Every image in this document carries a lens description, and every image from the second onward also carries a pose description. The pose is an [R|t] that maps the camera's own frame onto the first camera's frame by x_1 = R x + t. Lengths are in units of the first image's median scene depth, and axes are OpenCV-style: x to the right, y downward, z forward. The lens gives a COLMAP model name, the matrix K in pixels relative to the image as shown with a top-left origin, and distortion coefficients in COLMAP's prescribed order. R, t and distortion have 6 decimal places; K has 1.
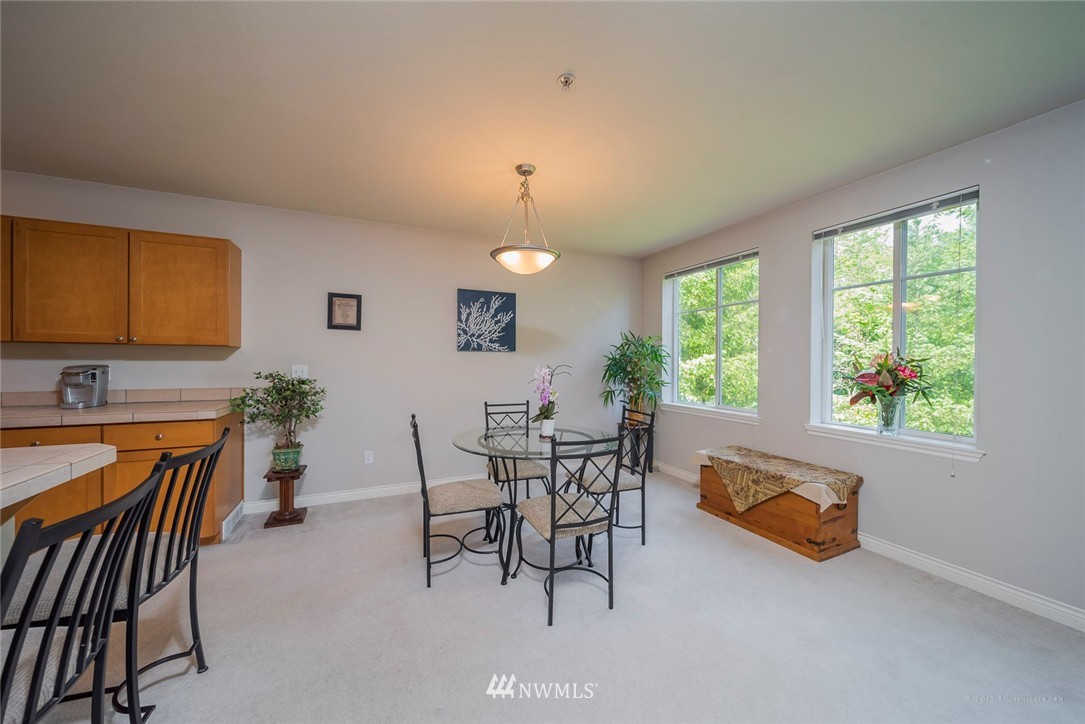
lens RADIAL K [[386.8, 0, 542.5], [0, 386.8, 362.0], [0, 0, 1]] dist [-0.001727, -0.000232]
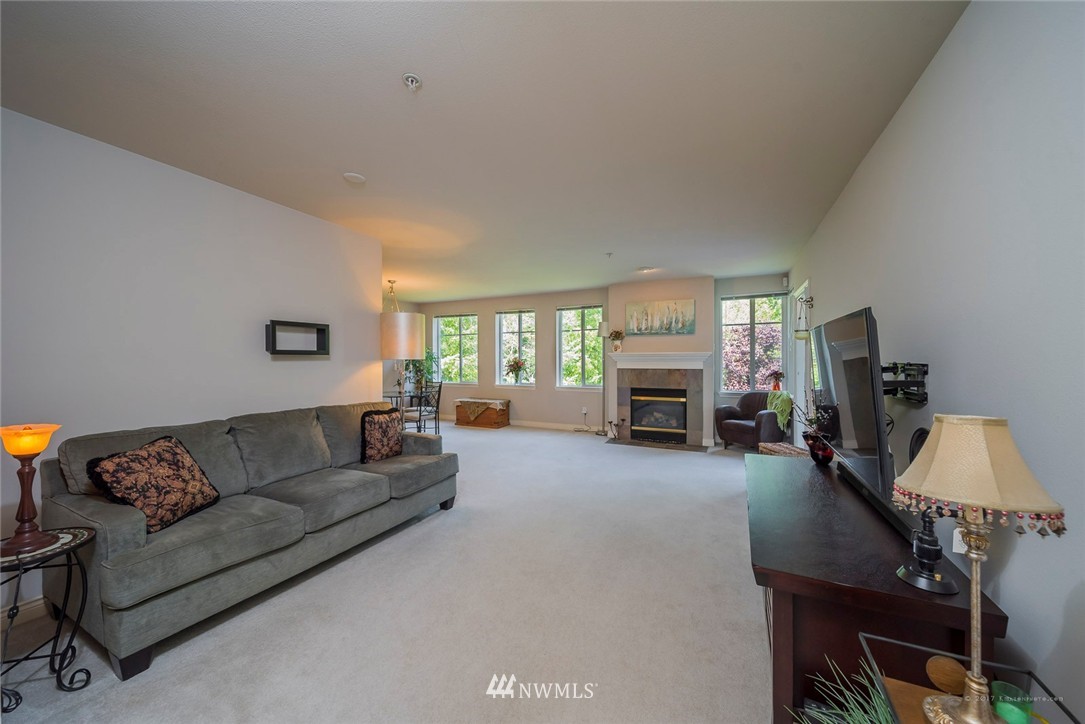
lens RADIAL K [[386.8, 0, 542.5], [0, 386.8, 362.0], [0, 0, 1]] dist [-0.001727, -0.000232]
pose [[0.778538, -0.010731, 0.627506, -0.750453], [0.010289, 0.999938, 0.004334, 0.004071], [-0.627513, 0.003082, 0.778600, -1.322246]]
